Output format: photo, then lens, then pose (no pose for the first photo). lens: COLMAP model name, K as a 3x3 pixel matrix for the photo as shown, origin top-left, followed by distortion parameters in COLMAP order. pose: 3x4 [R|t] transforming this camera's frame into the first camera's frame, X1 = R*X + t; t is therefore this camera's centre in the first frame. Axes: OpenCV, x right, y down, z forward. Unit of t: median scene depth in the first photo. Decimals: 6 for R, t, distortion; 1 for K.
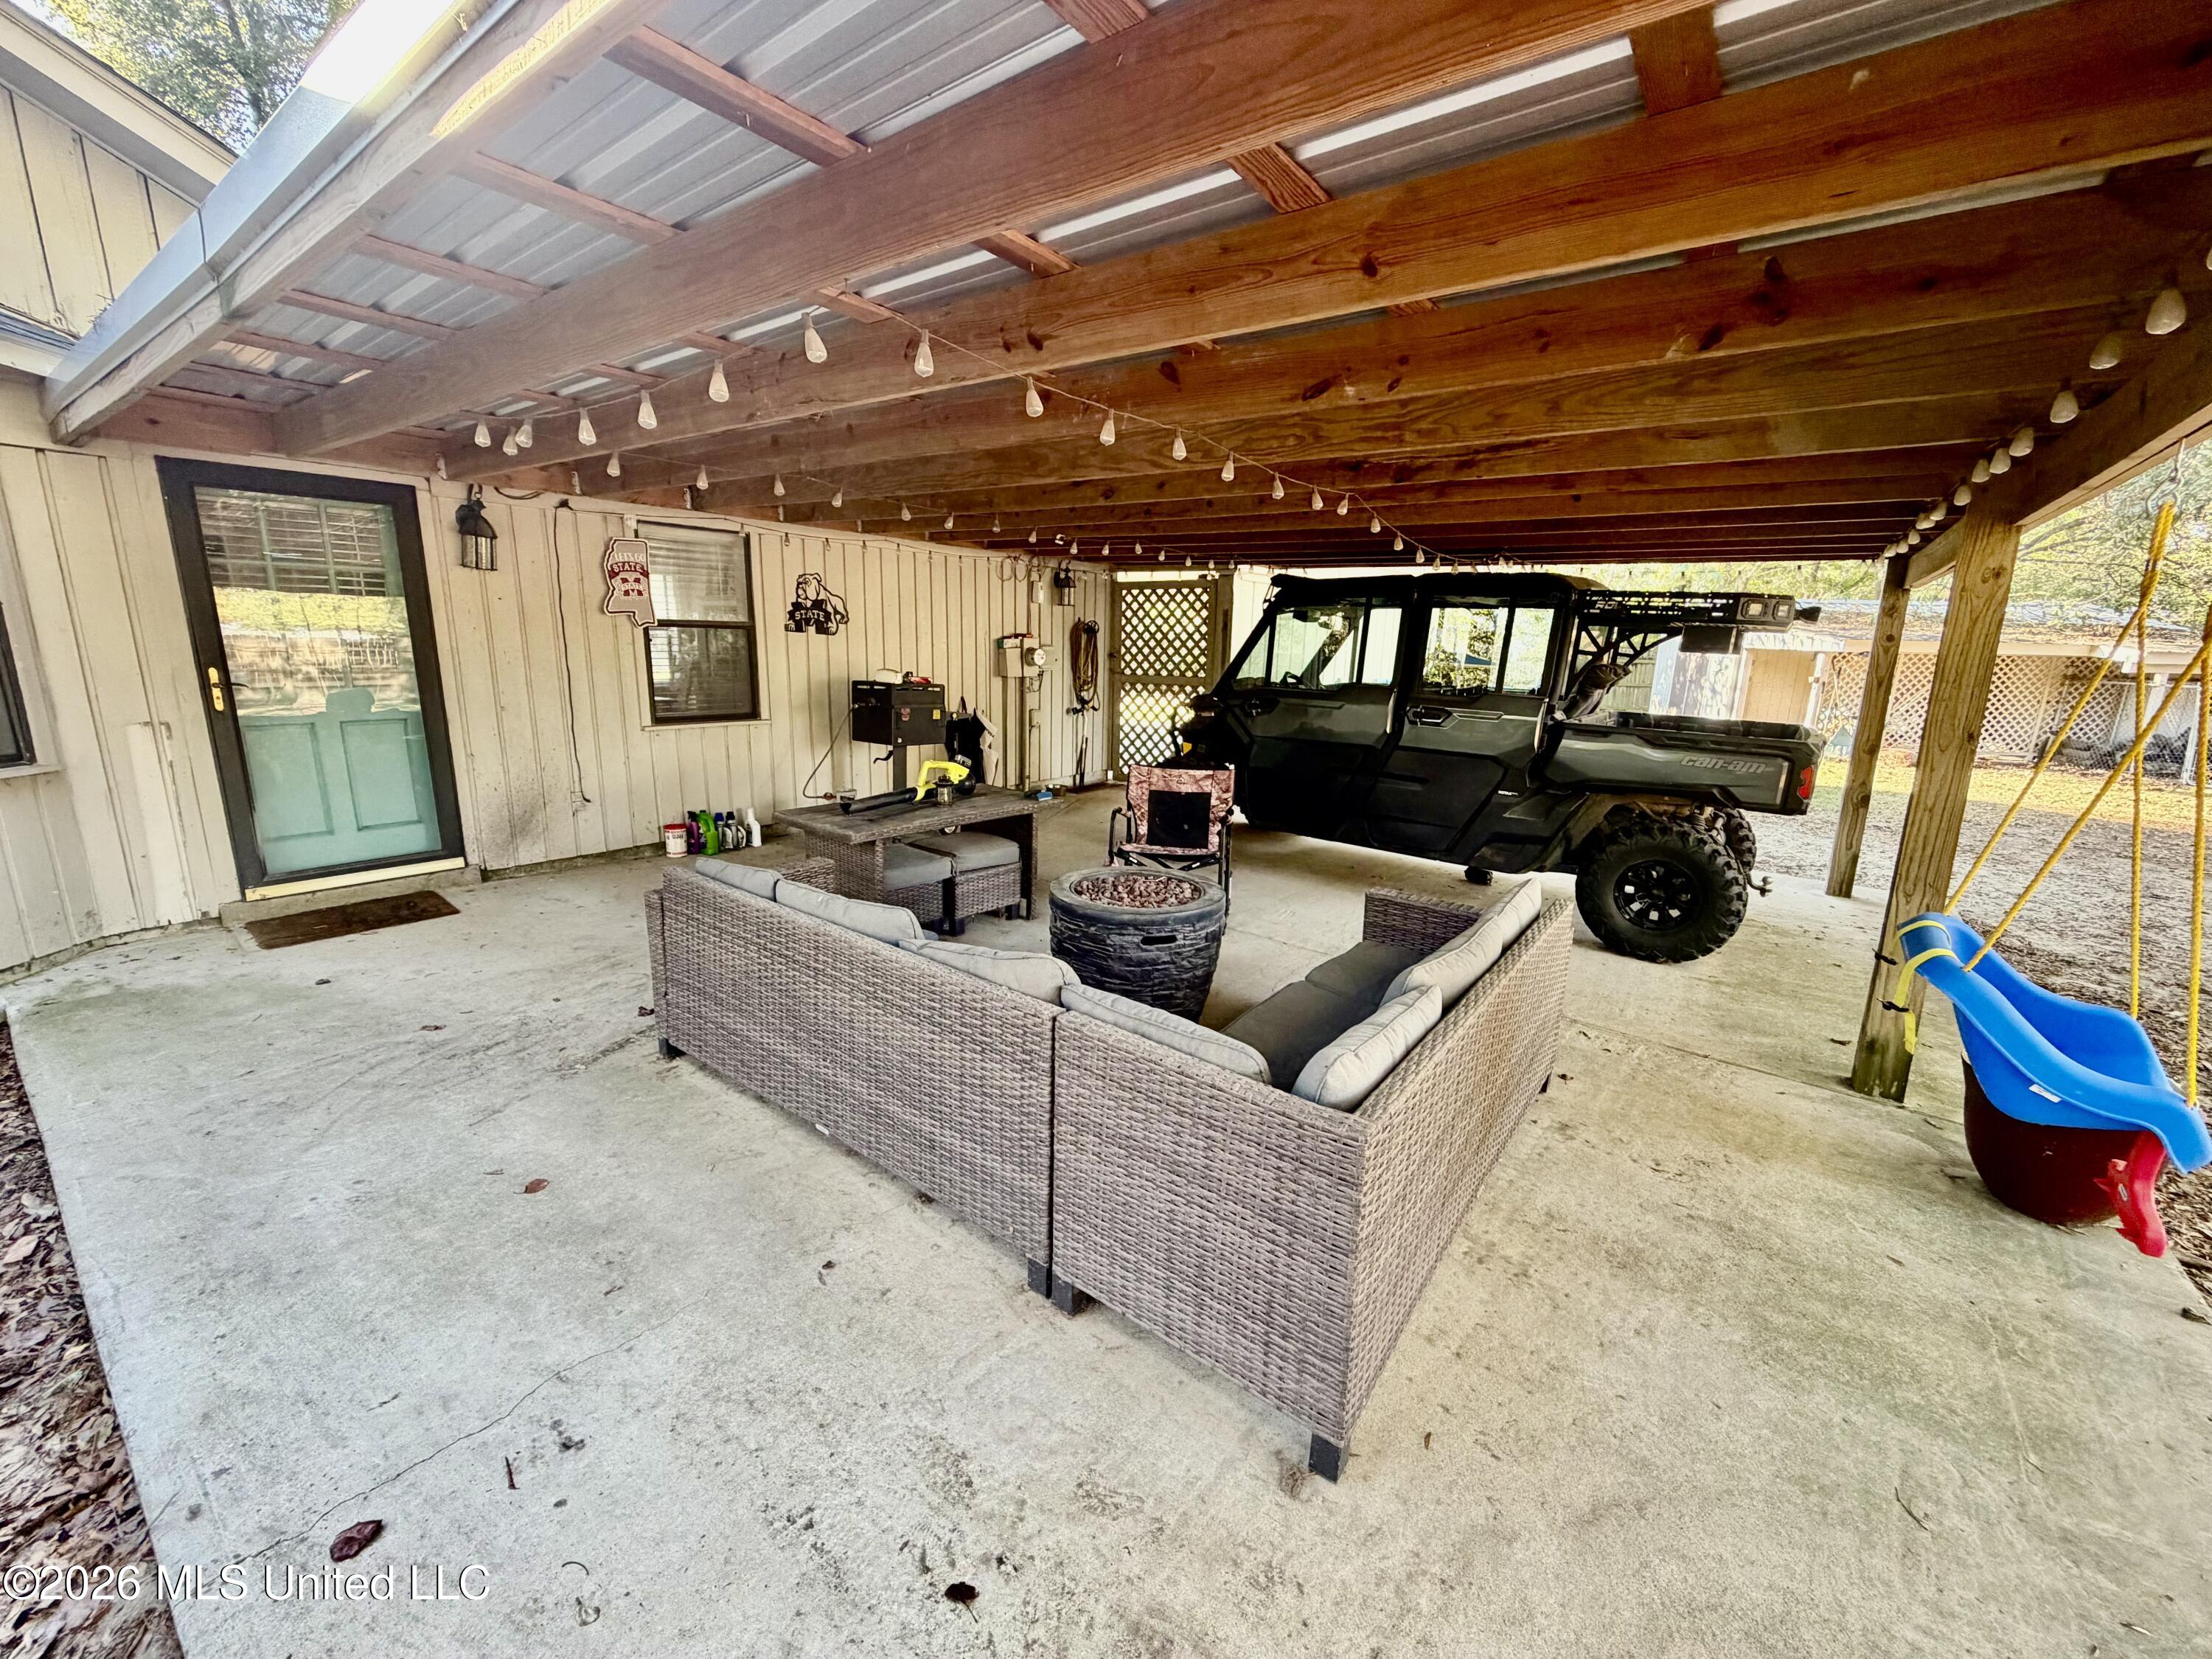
lens RADIAL K [[885.8, 0, 1098.8], [0, 885.8, 832.4], [0, 0, 1]] dist [-0.001682, 0.000355]
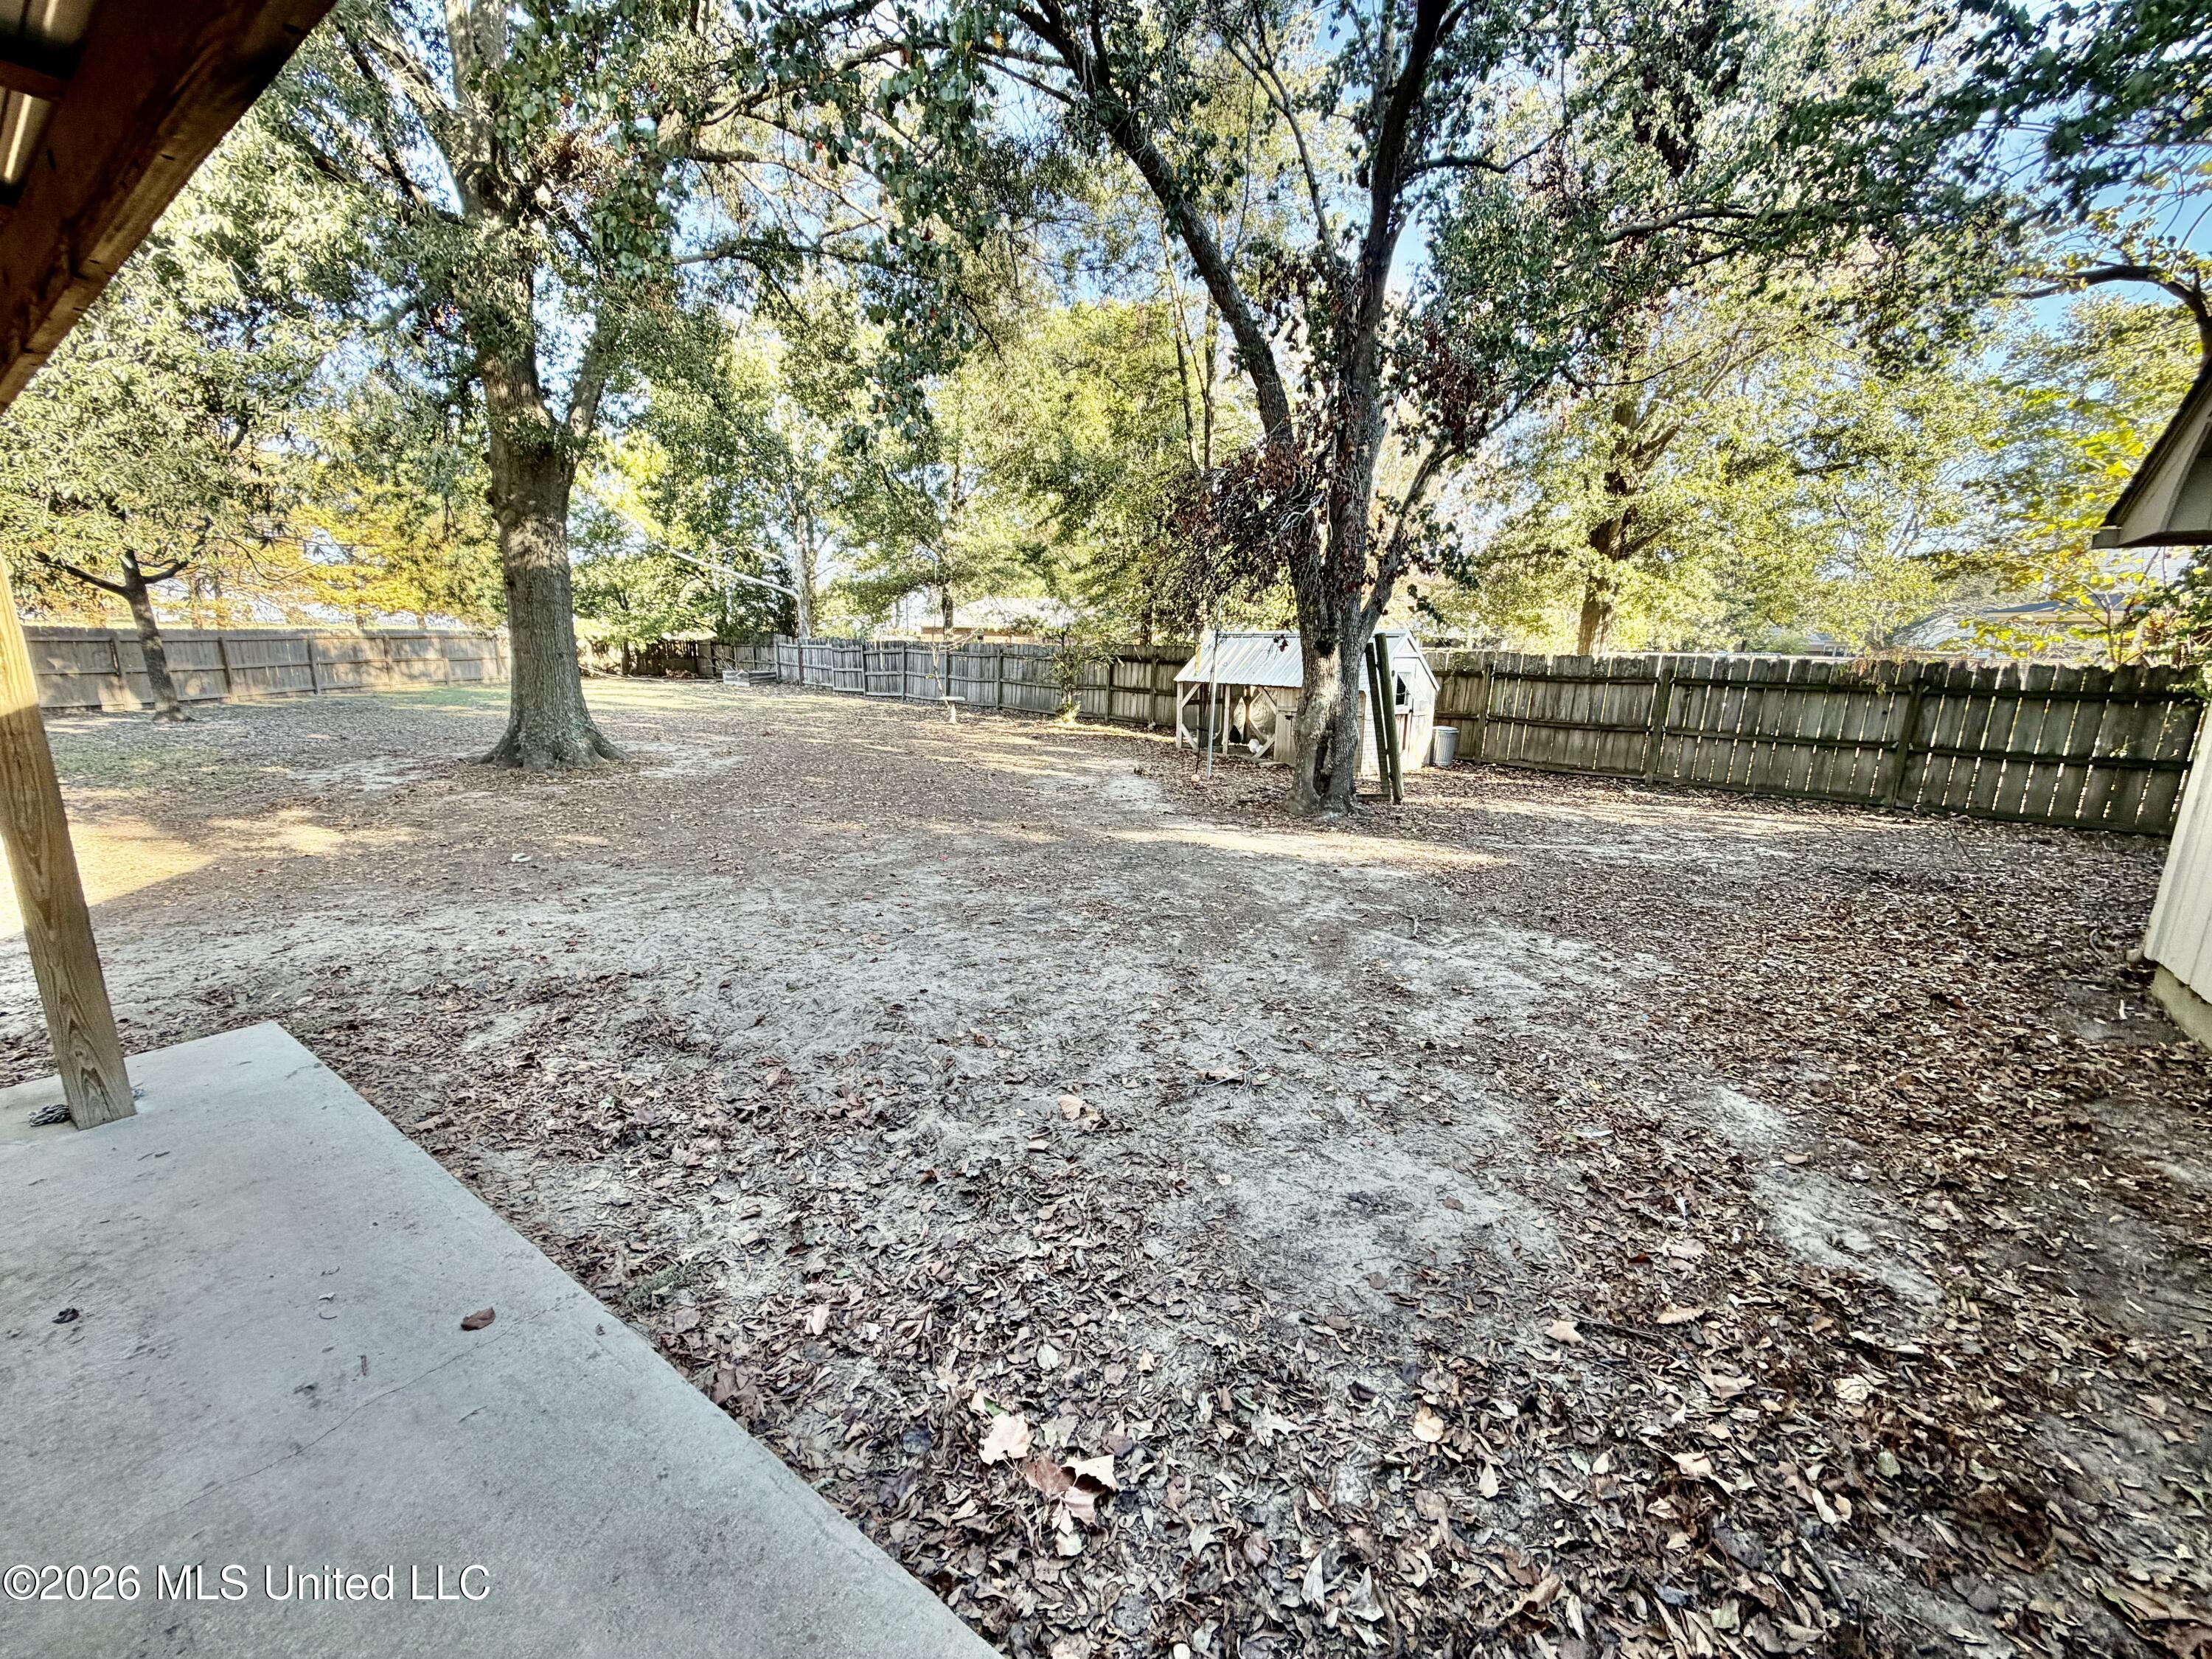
lens RADIAL K [[885.8, 0, 1098.8], [0, 885.8, 832.4], [0, 0, 1]] dist [-0.001682, 0.000355]
pose [[-0.998769, -0.036529, -0.033569, -0.716335], [-0.047063, 0.911686, 0.408183, -0.220074], [0.015694, 0.409261, -0.912283, 0.809620]]
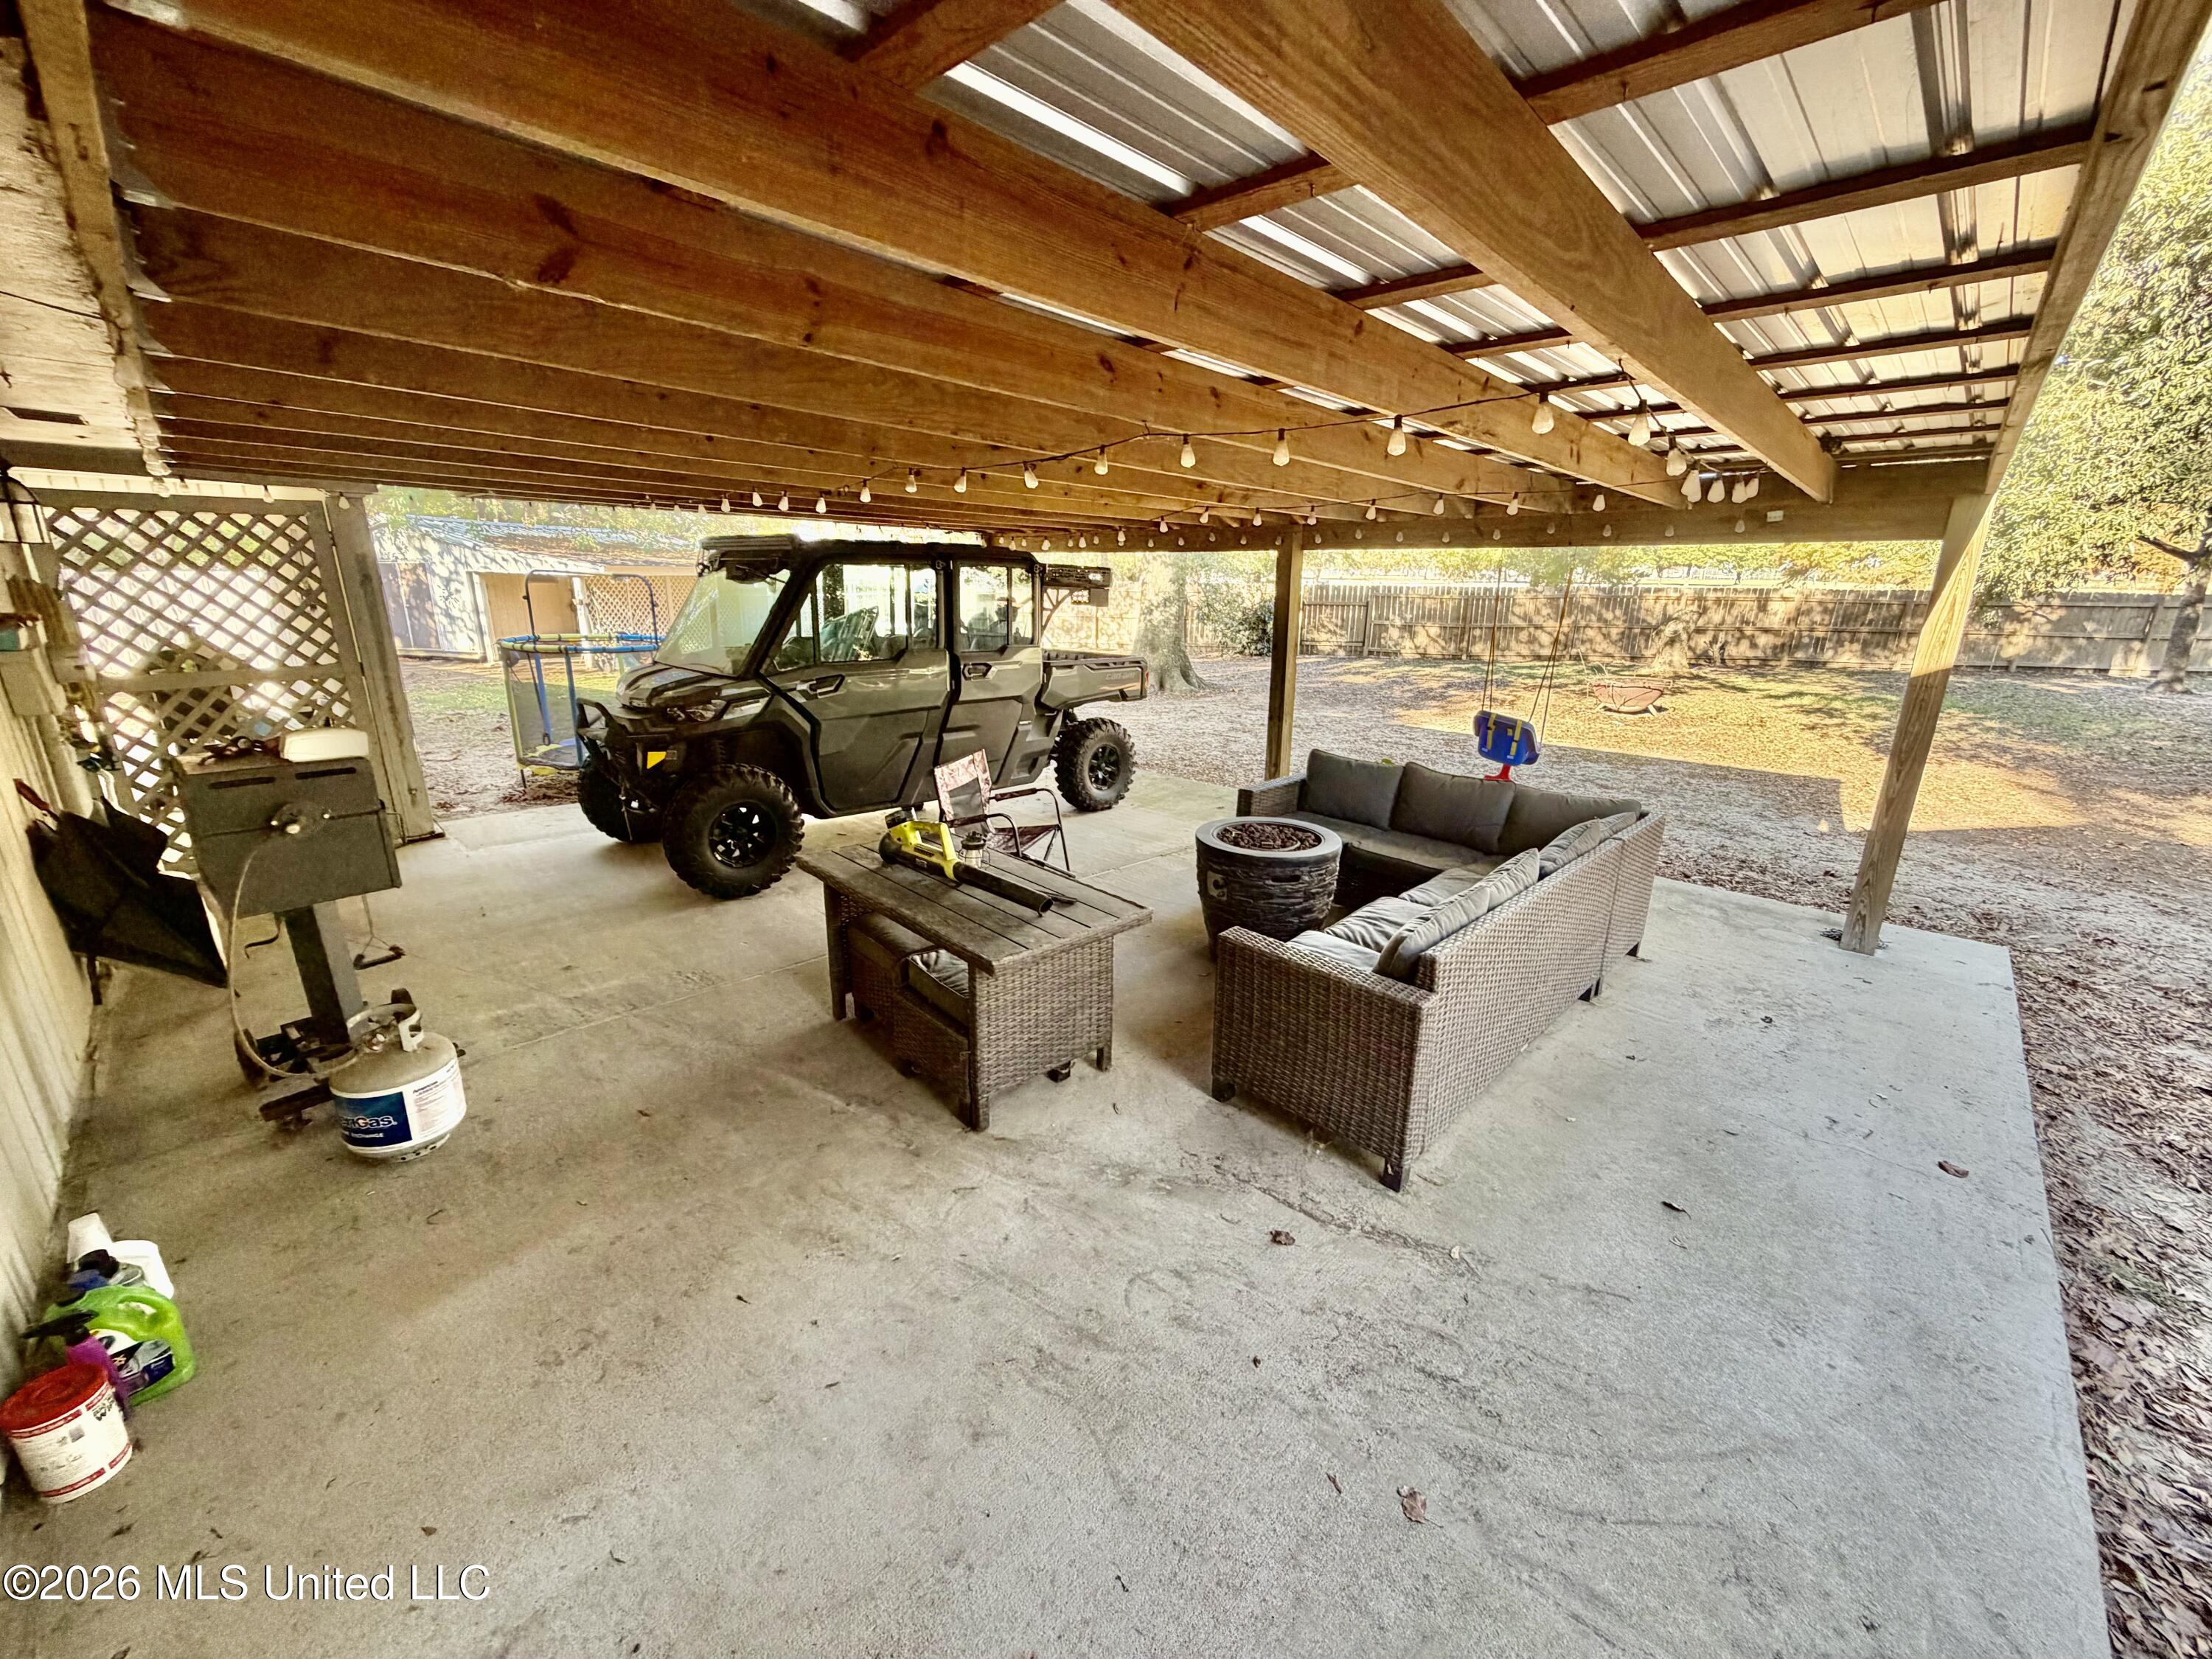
lens RADIAL K [[885.8, 0, 1098.8], [0, 885.8, 832.4], [0, 0, 1]] dist [-0.001682, 0.000355]
pose [[0.108855, -0.301699, 0.947169, -1.044578], [0.203278, 0.939452, 0.275878, -0.299248], [-0.973051, 0.162507, 0.163593, 0.942672]]
